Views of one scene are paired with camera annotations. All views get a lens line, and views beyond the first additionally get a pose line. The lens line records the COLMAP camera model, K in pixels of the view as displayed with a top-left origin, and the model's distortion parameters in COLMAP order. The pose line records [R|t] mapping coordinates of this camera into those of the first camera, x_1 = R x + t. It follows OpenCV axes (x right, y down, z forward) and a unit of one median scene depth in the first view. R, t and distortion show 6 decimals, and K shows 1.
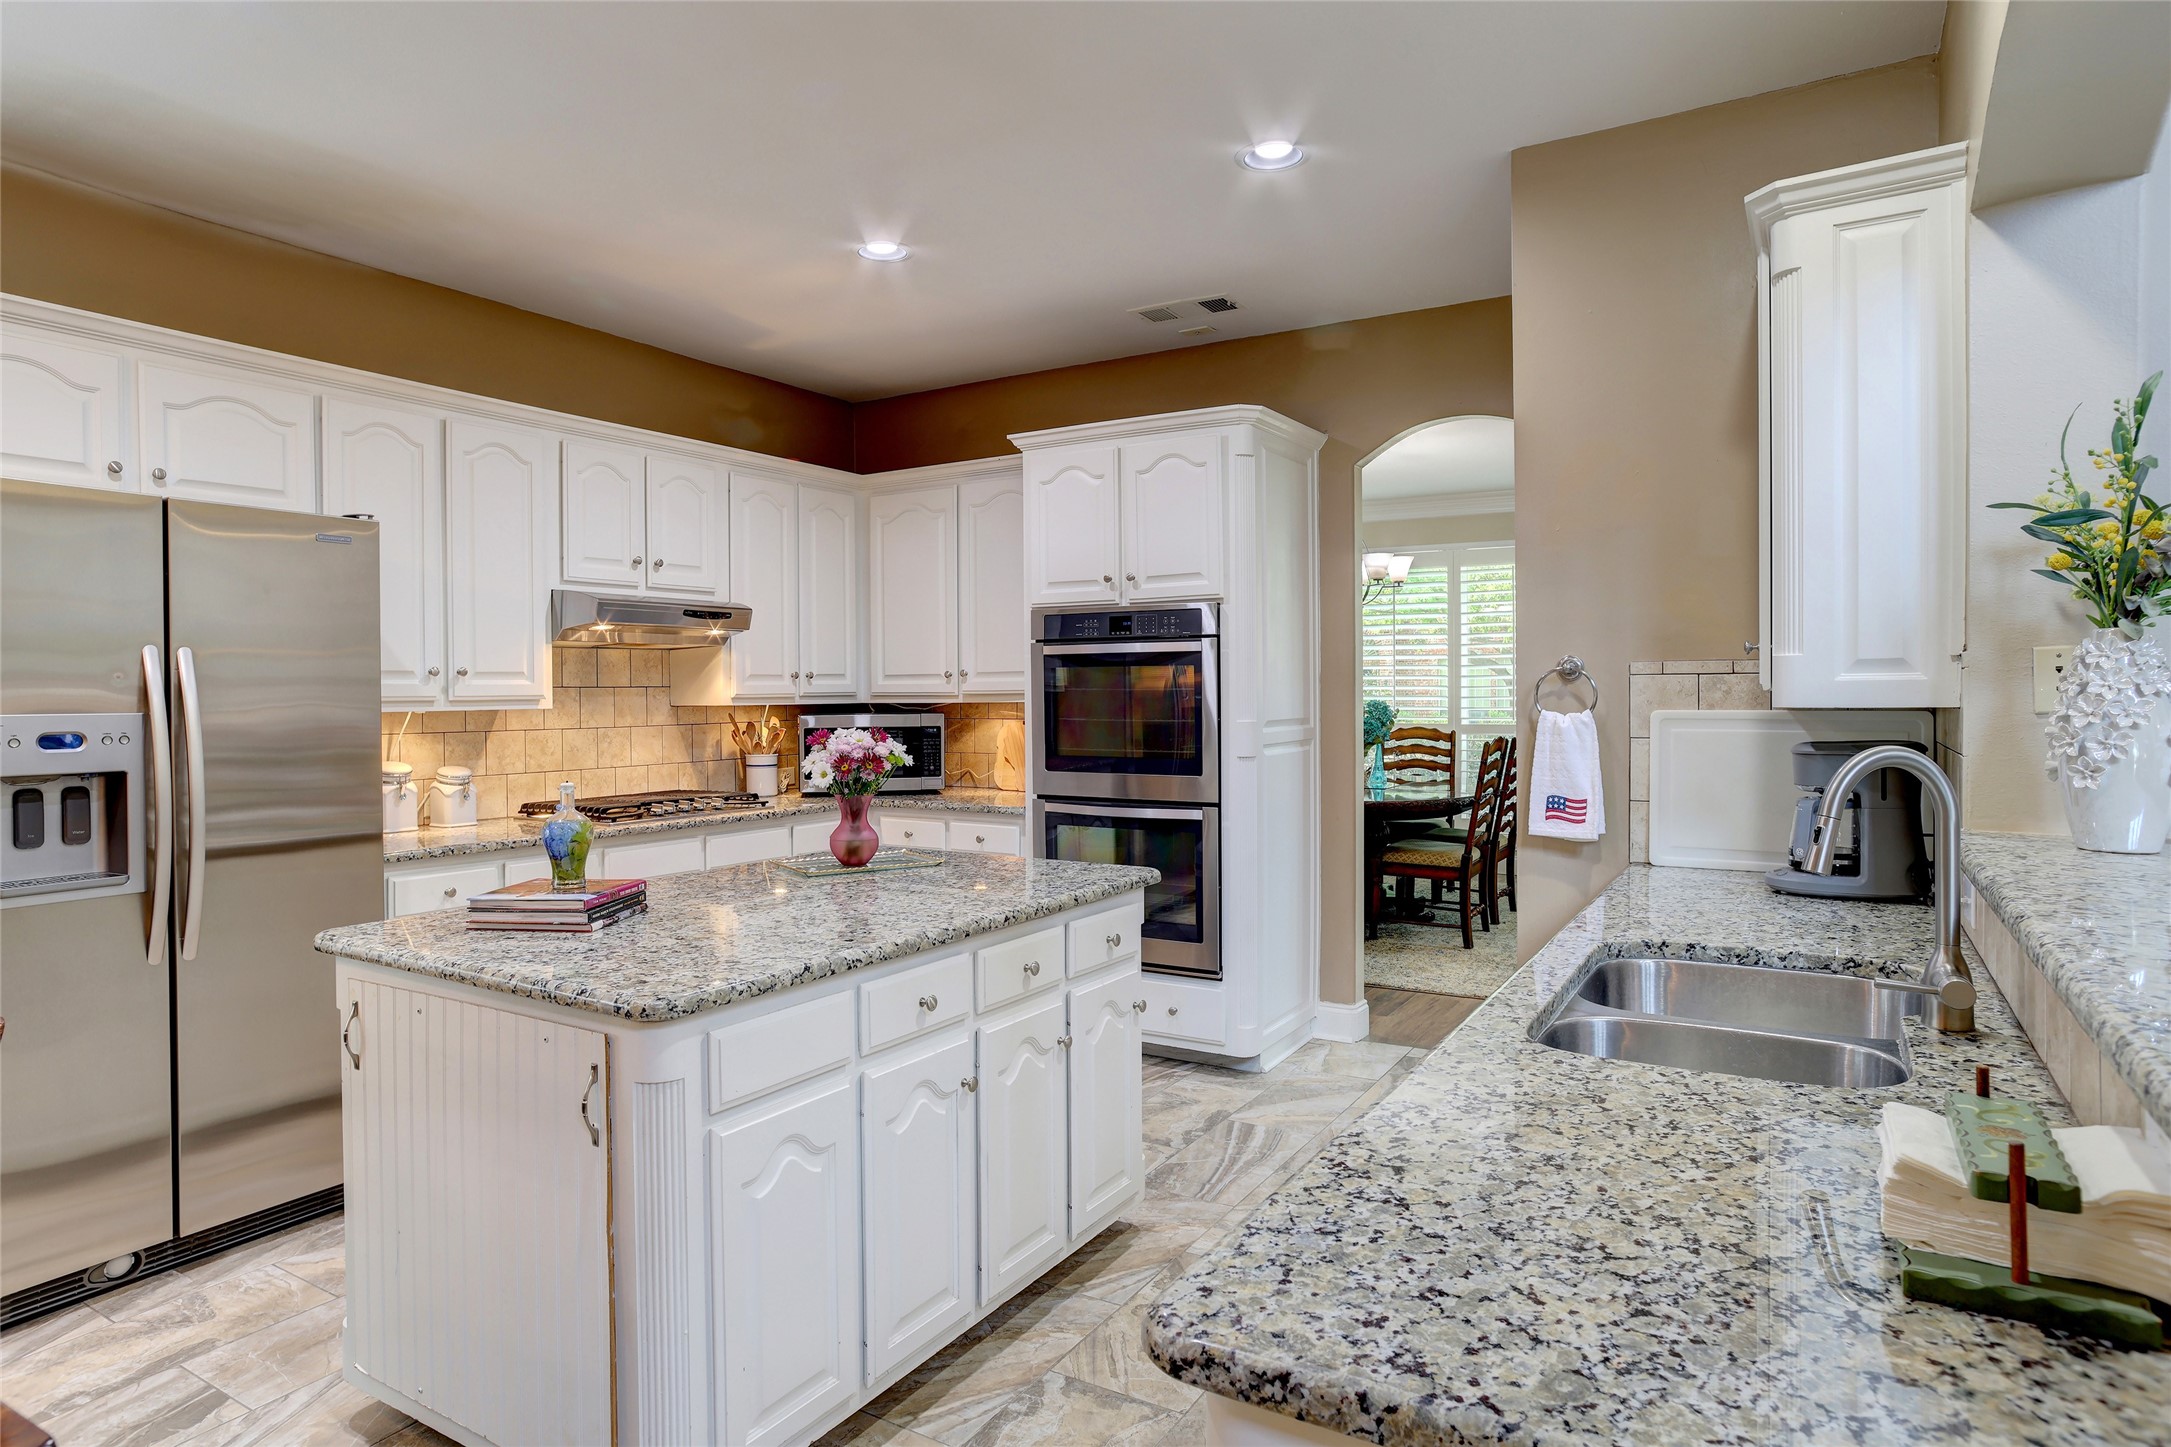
lens RADIAL K [[1238.7, 0, 1075.1], [0, 1238.7, 717.3], [0, 0, 1]] dist [-0.051738, 0.035817]
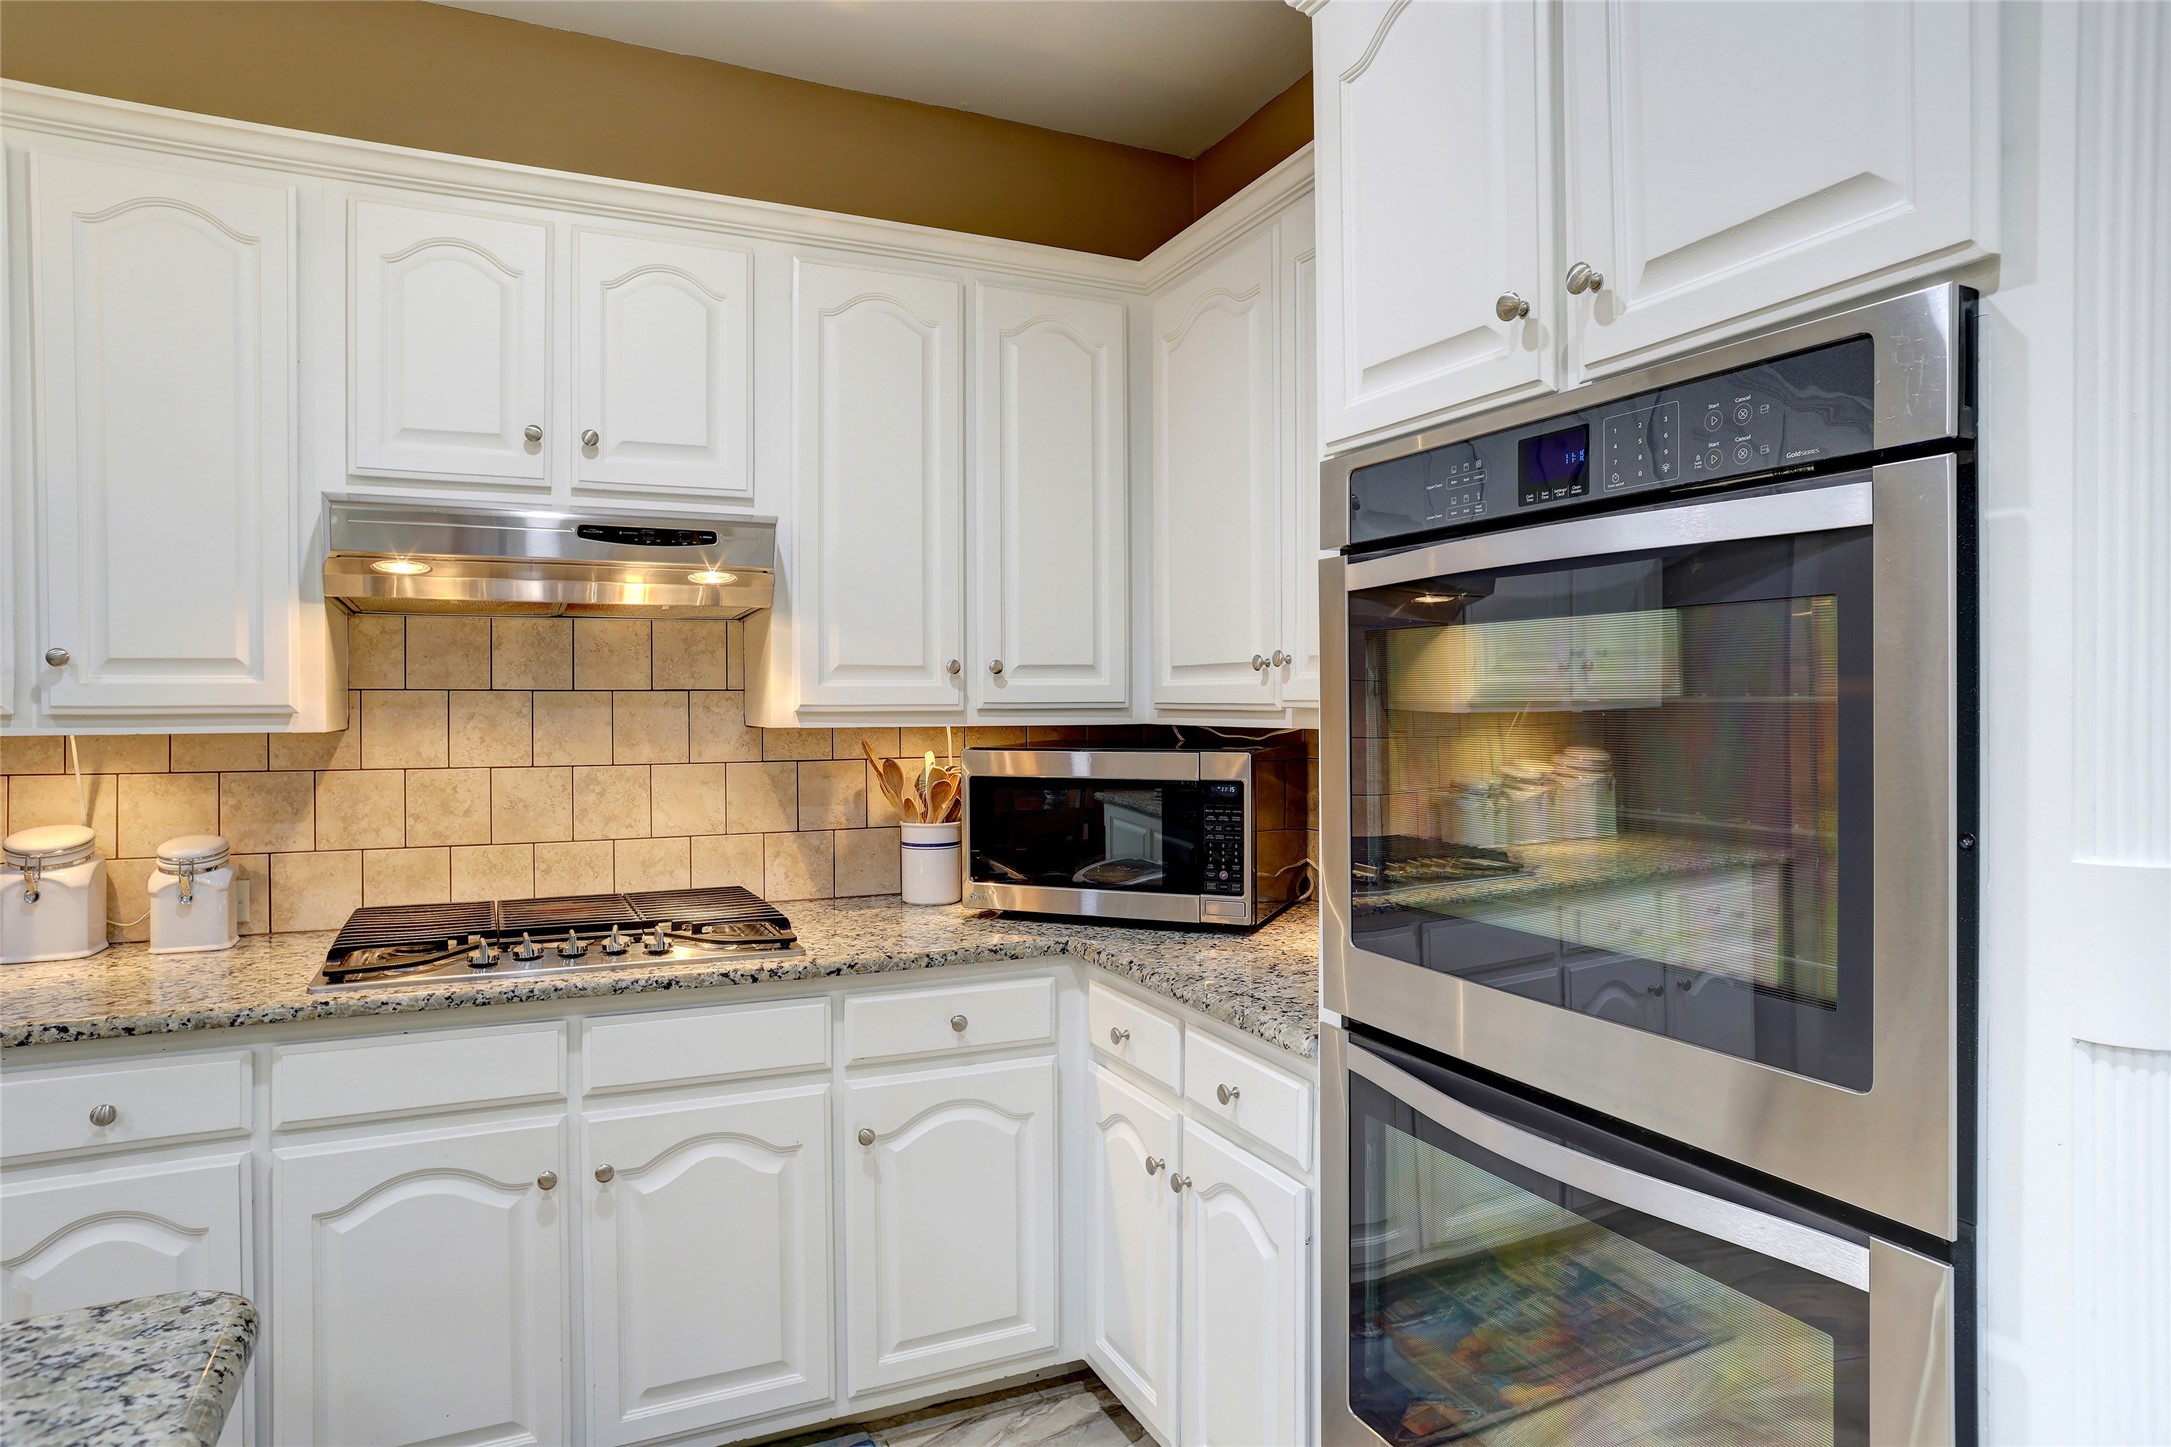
lens RADIAL K [[1238.7, 0, 1078.4], [0, 1238.7, 717.1], [0, 0, 1]] dist [-0.051738, 0.035817]
pose [[0.828769, 0.011456, -0.559473, 0.110584], [-0.015261, 0.999881, -0.002133, -0.016987], [0.559382, 0.010306, 0.828846, 0.770671]]
